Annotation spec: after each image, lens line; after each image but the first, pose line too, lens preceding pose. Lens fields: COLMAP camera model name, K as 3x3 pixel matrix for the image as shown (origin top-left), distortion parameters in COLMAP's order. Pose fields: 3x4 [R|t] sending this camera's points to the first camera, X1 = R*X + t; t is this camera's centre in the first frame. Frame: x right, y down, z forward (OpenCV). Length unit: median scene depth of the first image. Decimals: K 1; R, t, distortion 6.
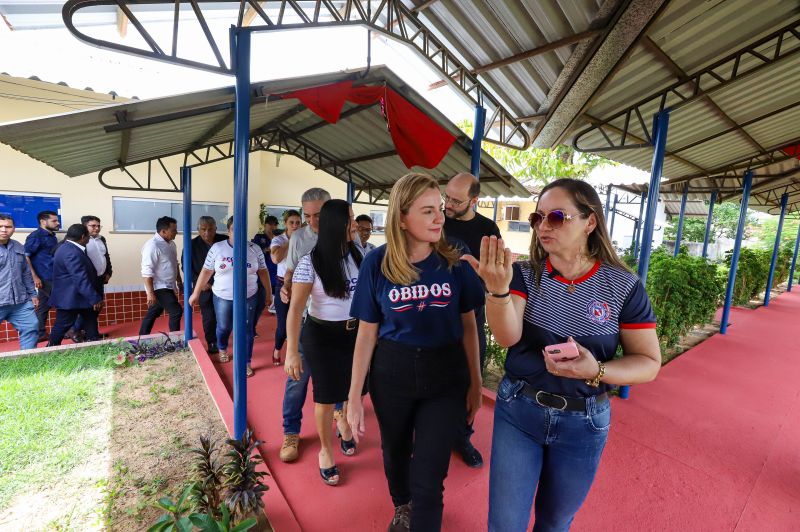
lens RADIAL K [[366.4, 0, 401.3], [0, 366.4, 259.3], [0, 0, 1]] dist [-0.033342, 0.008747]
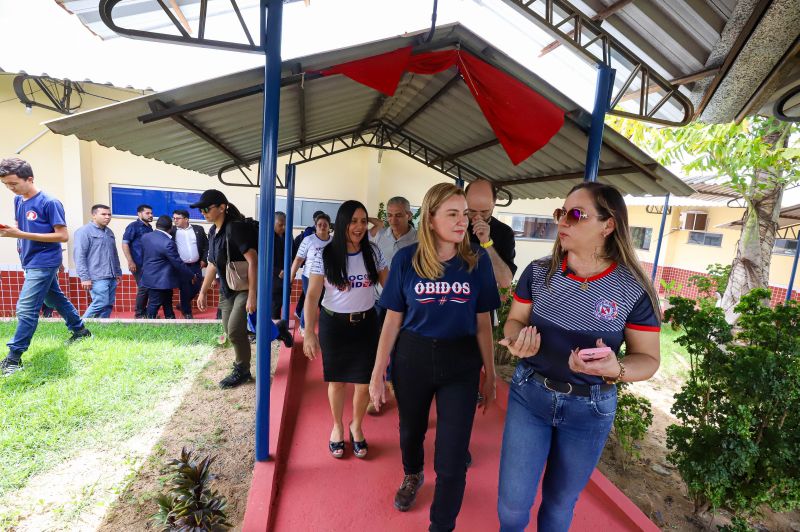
lens RADIAL K [[366.4, 0, 401.3], [0, 366.4, 259.3], [0, 0, 1]] dist [-0.033342, 0.008747]
pose [[0.917185, 0.070919, -0.392099, 0.149365], [-0.073711, 0.997248, 0.007951, -0.016890], [0.391584, 0.021610, 0.919889, 0.194966]]
